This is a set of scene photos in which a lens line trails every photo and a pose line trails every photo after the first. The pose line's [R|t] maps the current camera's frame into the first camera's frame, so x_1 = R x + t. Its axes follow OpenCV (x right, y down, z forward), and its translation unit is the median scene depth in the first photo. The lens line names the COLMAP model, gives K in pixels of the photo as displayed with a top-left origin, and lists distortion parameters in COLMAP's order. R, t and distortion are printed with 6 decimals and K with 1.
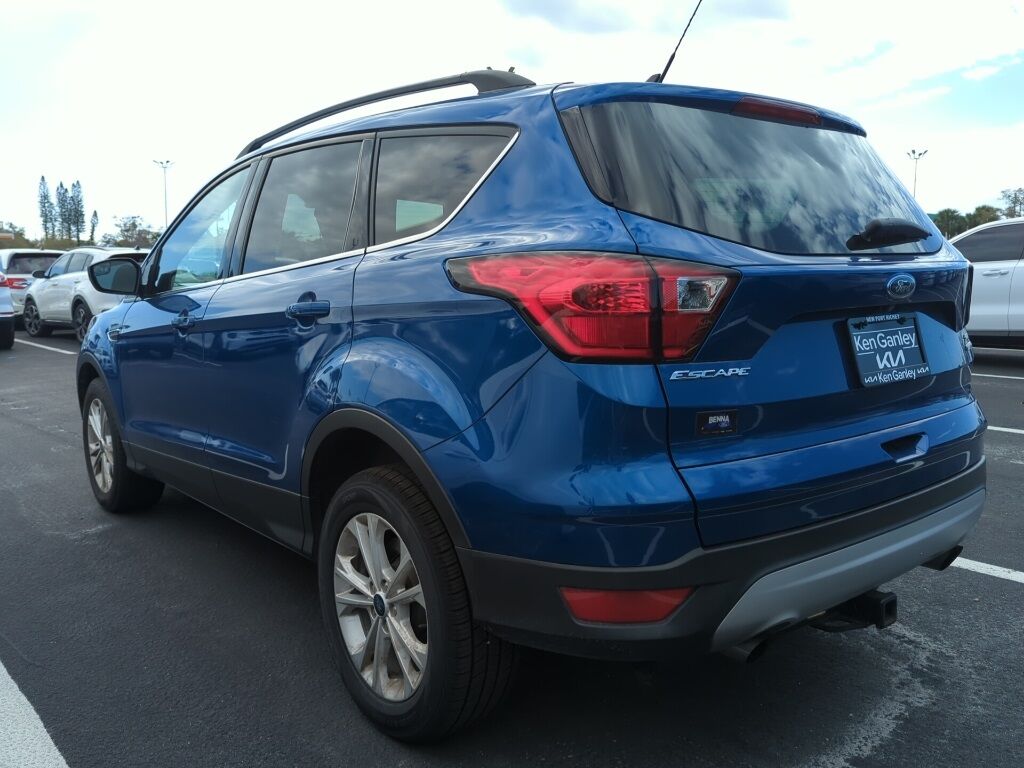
lens RADIAL K [[870.9, 0, 515.5], [0, 870.9, 386.4], [0, 0, 1]] dist [0.006432, 0.007157]
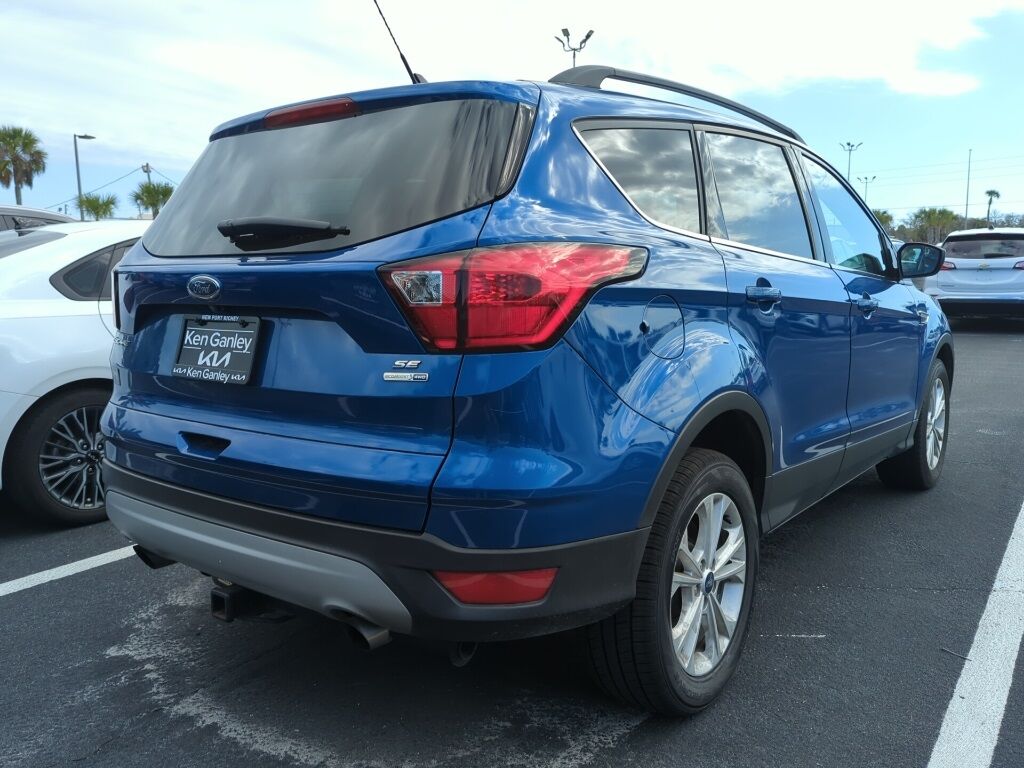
lens RADIAL K [[870.9, 0, 515.5], [0, 870.9, 386.4], [0, 0, 1]] dist [0.006432, 0.007157]
pose [[0.204446, 0.145126, -0.968060, 1.306330], [-0.122052, 0.985011, 0.121891, -0.145553], [0.971239, 0.093234, 0.219094, 0.983145]]
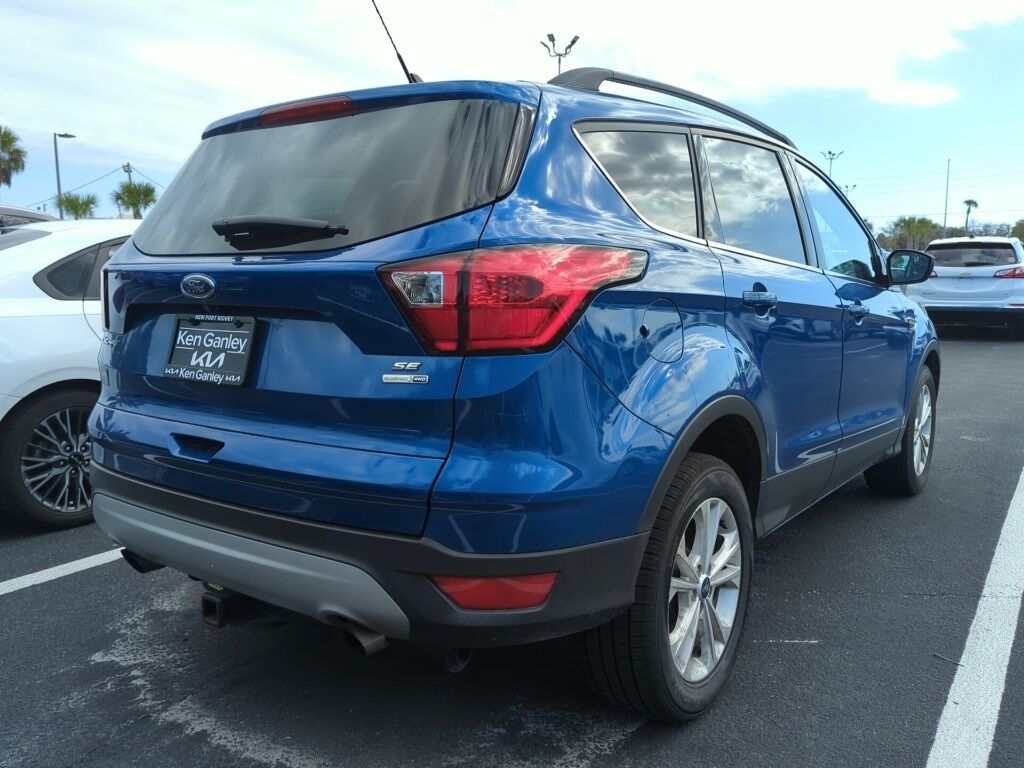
lens RADIAL K [[870.9, 0, 515.5], [0, 870.9, 386.4], [0, 0, 1]] dist [0.006432, 0.007157]
pose [[0.224138, 0.141653, -0.964208, 1.294760], [-0.130797, 0.984801, 0.114274, -0.140938], [0.965740, 0.100502, 0.239259, 0.968473]]
